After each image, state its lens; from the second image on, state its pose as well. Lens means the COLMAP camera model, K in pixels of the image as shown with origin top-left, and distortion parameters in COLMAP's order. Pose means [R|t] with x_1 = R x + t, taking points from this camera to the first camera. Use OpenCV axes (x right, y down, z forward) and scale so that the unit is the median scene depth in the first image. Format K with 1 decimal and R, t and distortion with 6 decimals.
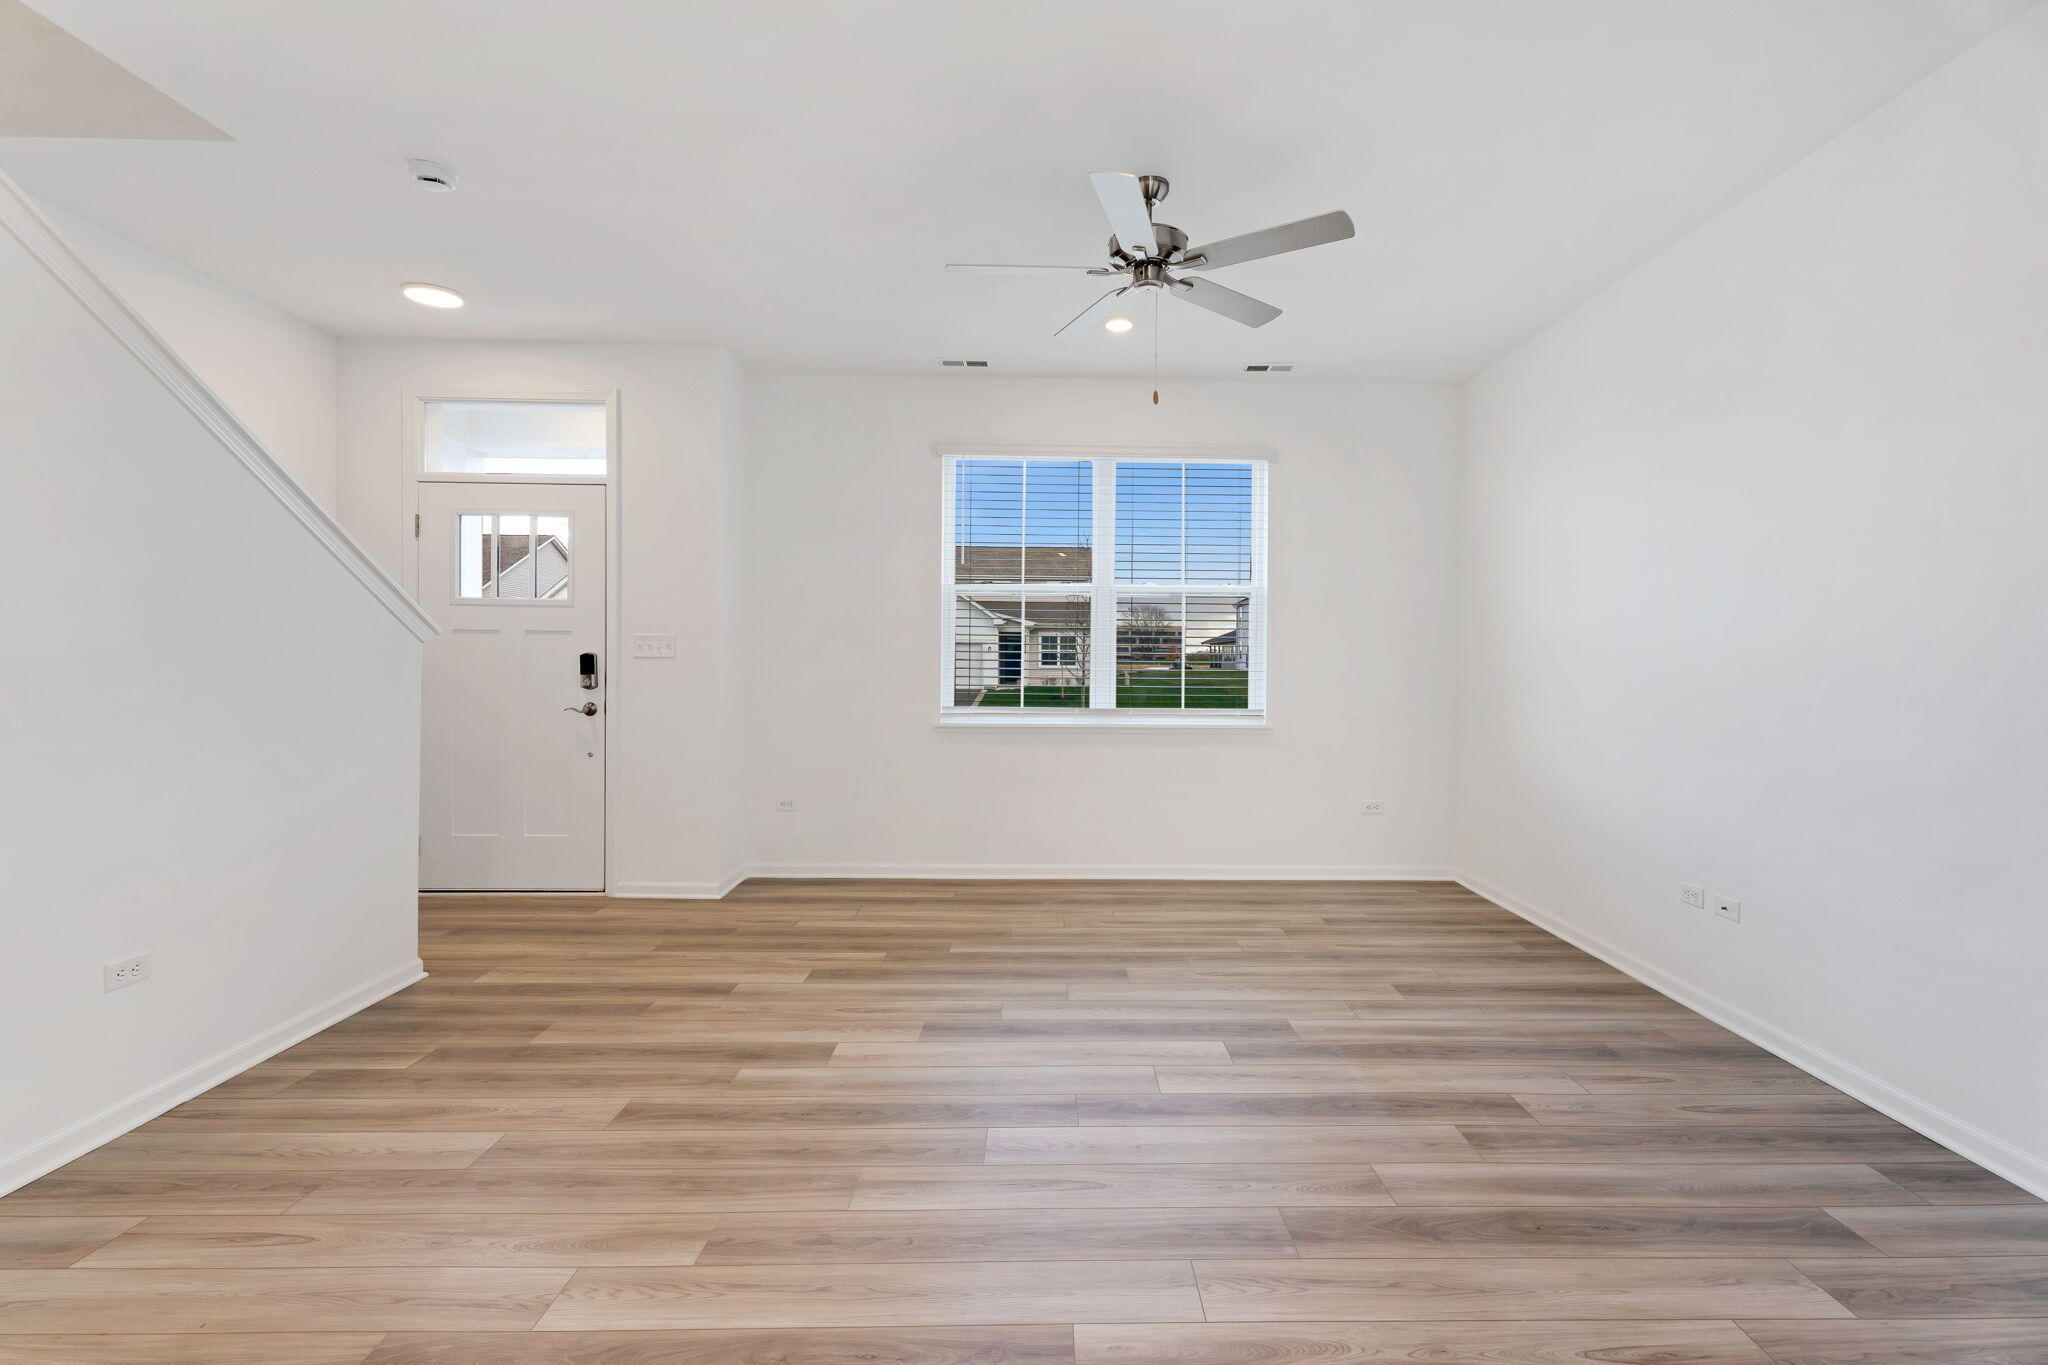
lens RADIAL K [[900.4, 0, 1031.6], [0, 900.4, 670.7], [0, 0, 1]] dist [0.001707, 0.000646]
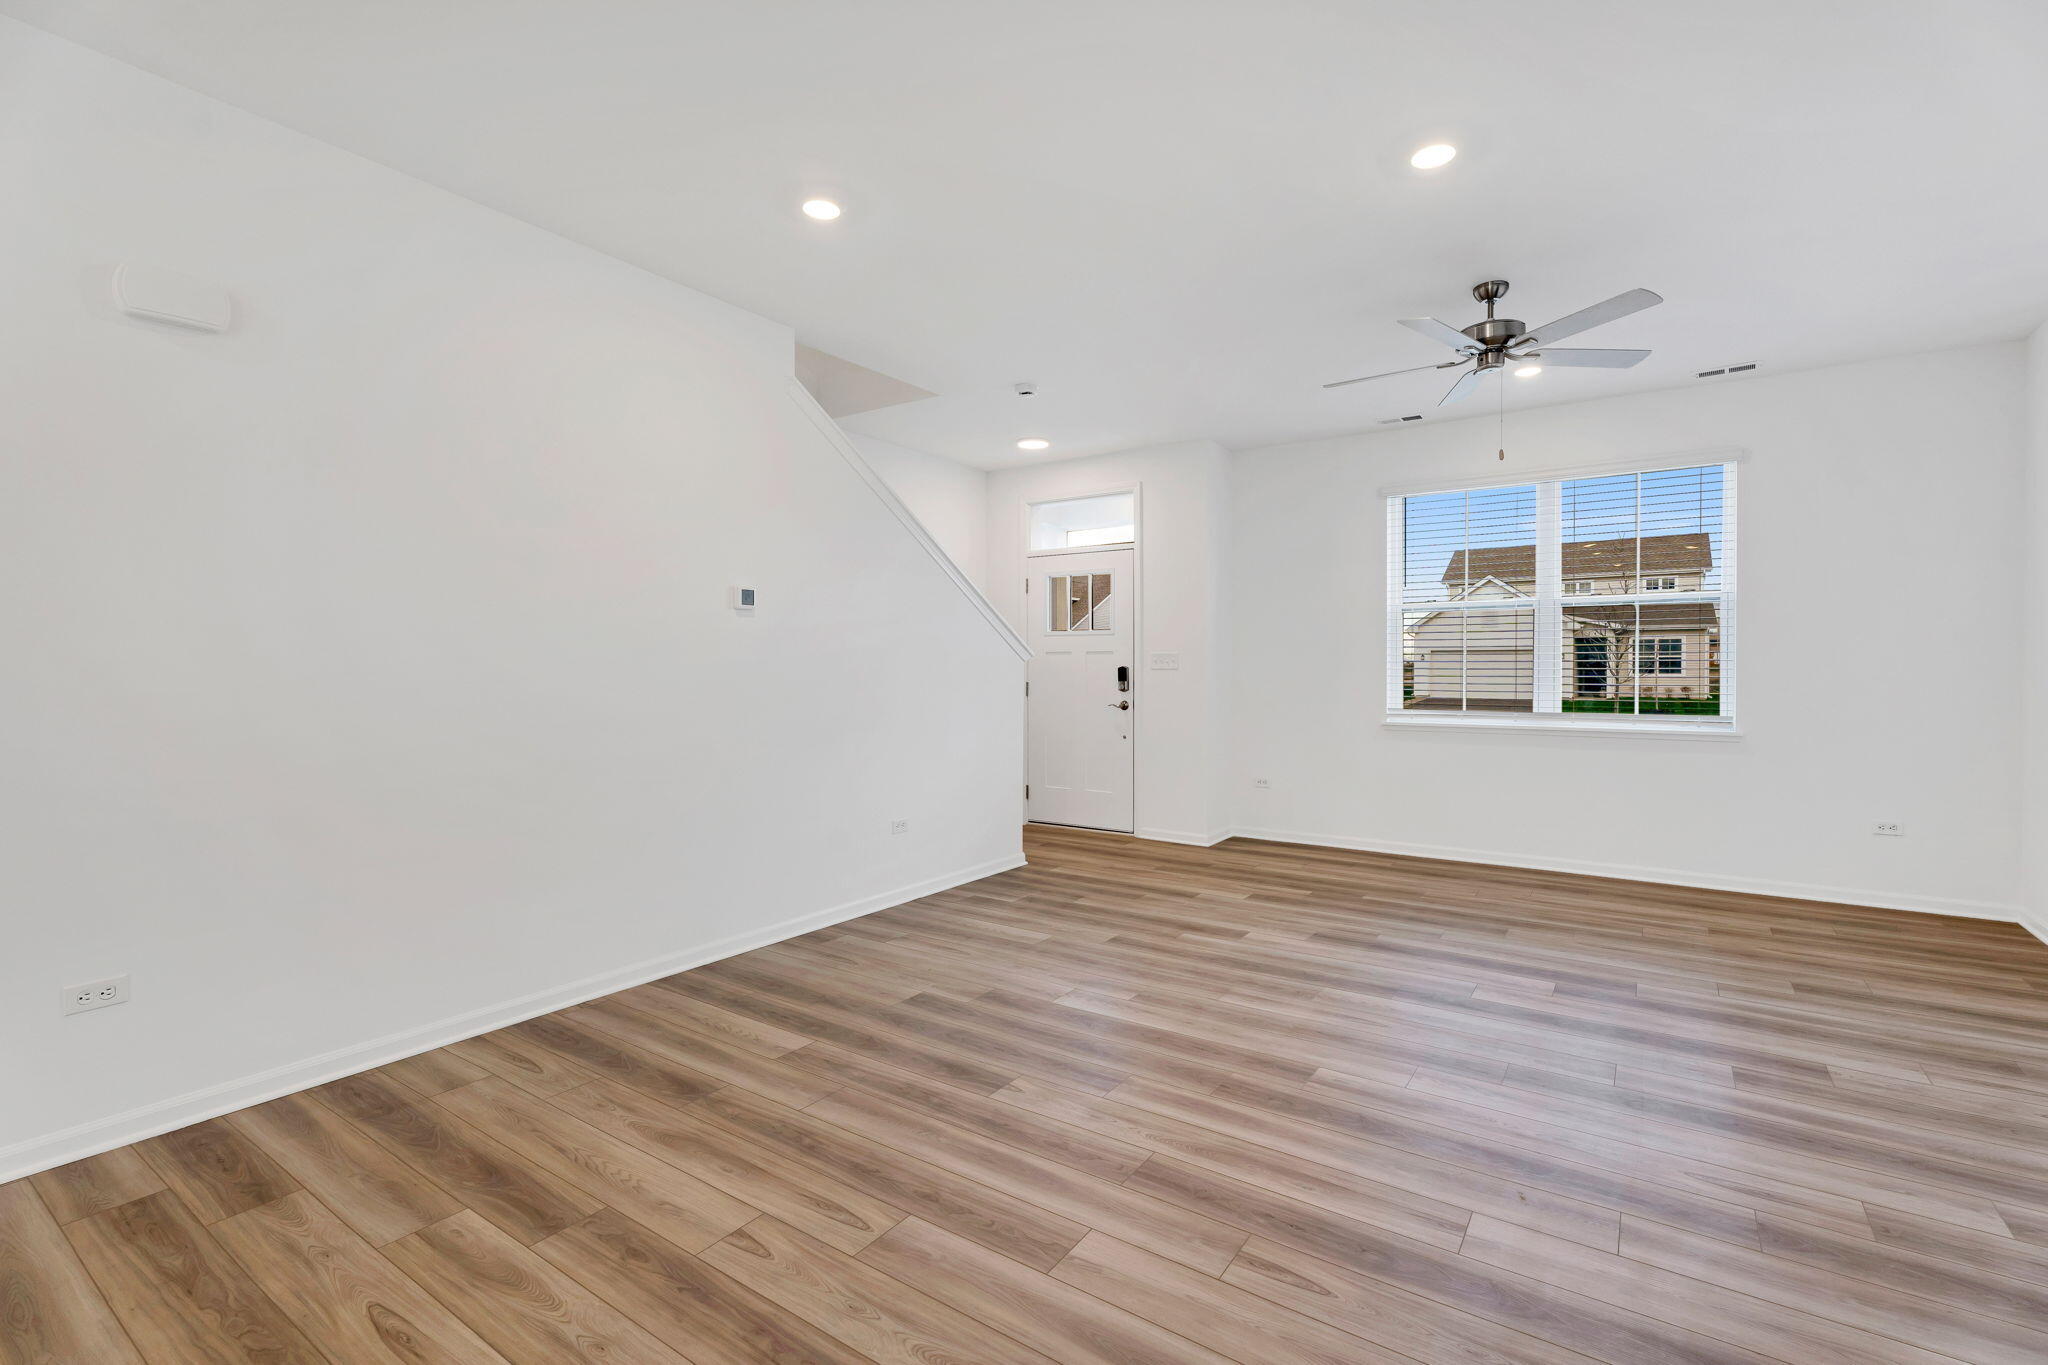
lens RADIAL K [[900.4, 0, 1031.6], [0, 900.4, 670.7], [0, 0, 1]] dist [0.001707, 0.000646]
pose [[0.814054, -0.008093, -0.580732, 0.307625], [0.001425, 0.999928, -0.011937, 0.005661], [0.580787, 0.008890, 0.814007, -0.353250]]
